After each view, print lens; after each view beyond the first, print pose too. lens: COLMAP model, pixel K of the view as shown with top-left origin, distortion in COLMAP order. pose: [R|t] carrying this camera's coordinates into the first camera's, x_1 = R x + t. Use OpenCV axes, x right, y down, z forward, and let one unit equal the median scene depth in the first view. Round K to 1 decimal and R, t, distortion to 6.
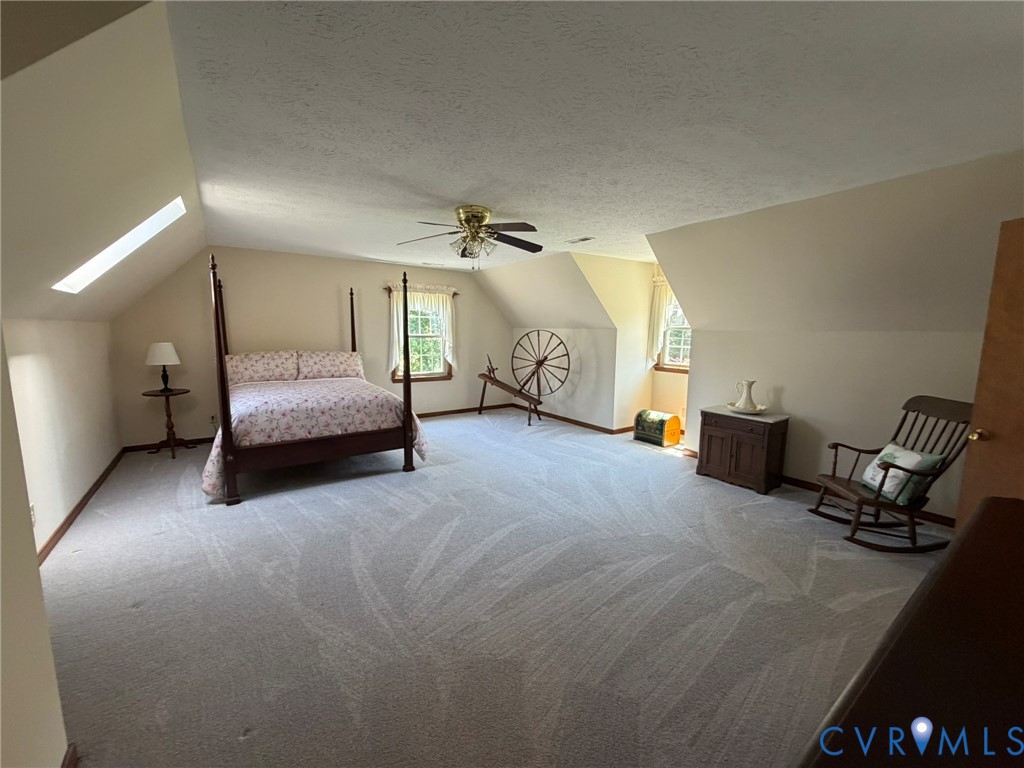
lens RADIAL K [[409.1, 0, 518.6], [0, 409.1, 381.1], [0, 0, 1]] dist [0.003297, -0.000699]
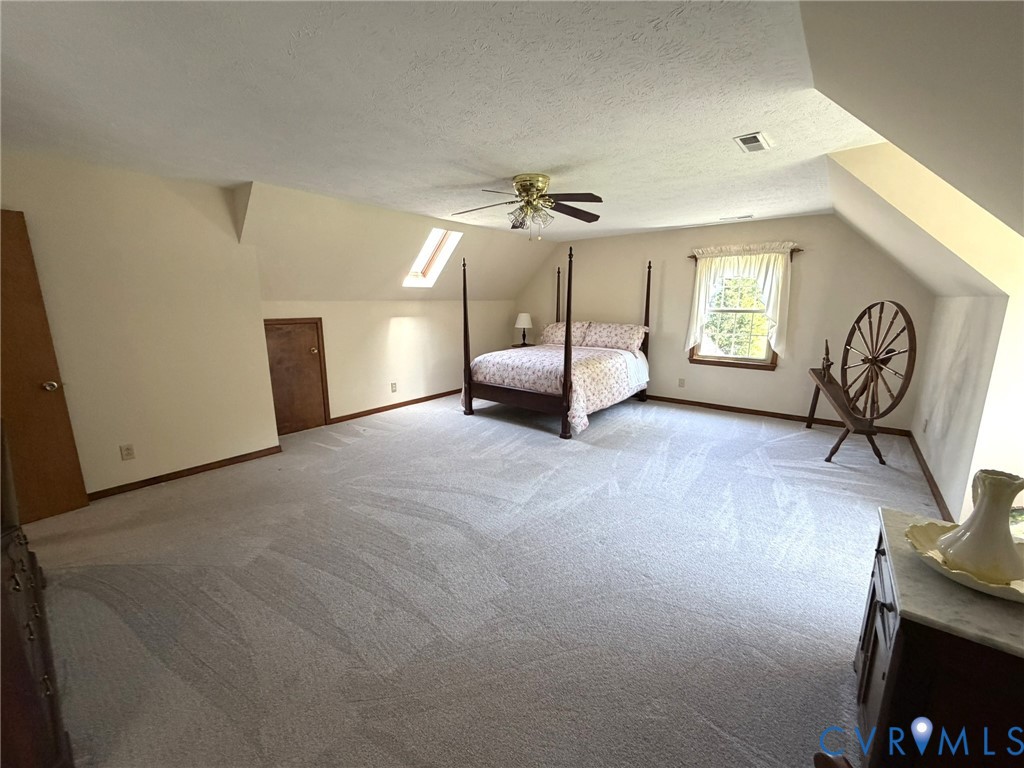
lens RADIAL K [[409.1, 0, 504.1], [0, 409.1, 386.2], [0, 0, 1]] dist [0.003297, -0.000699]
pose [[0.266140, 0.183115, -0.946382, 0.538318], [-0.112188, 0.981003, 0.158265, -0.050632], [0.957383, 0.064052, 0.281628, 0.430283]]
